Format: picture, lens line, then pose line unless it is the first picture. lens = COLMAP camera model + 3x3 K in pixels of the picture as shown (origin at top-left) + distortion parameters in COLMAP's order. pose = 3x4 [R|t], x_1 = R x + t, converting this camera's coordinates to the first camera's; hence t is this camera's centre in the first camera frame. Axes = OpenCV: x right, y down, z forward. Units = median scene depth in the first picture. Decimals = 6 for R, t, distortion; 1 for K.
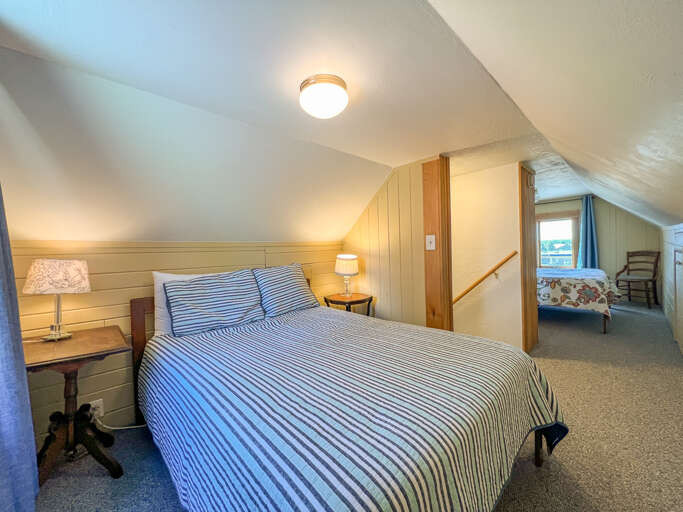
lens RADIAL K [[273.5, 0, 341.5], [0, 273.5, 256.0], [0, 0, 1]] dist [0.001193, 0.000141]
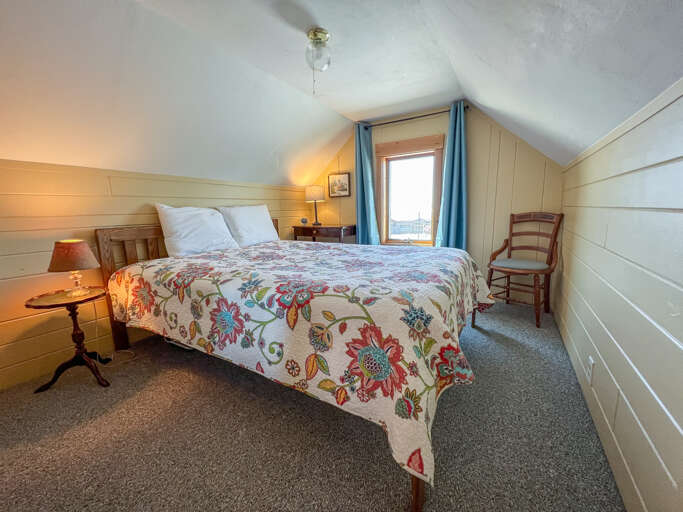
lens RADIAL K [[272.4, 0, 341.5], [0, 272.4, 256.0], [0, 0, 1]] dist [-0.000729, -0.000075]
pose [[0.967918, -0.016804, 0.250704, 0.631561], [-0.012494, 0.993308, 0.114816, 0.009139], [-0.250956, -0.114264, 0.961231, 0.604651]]
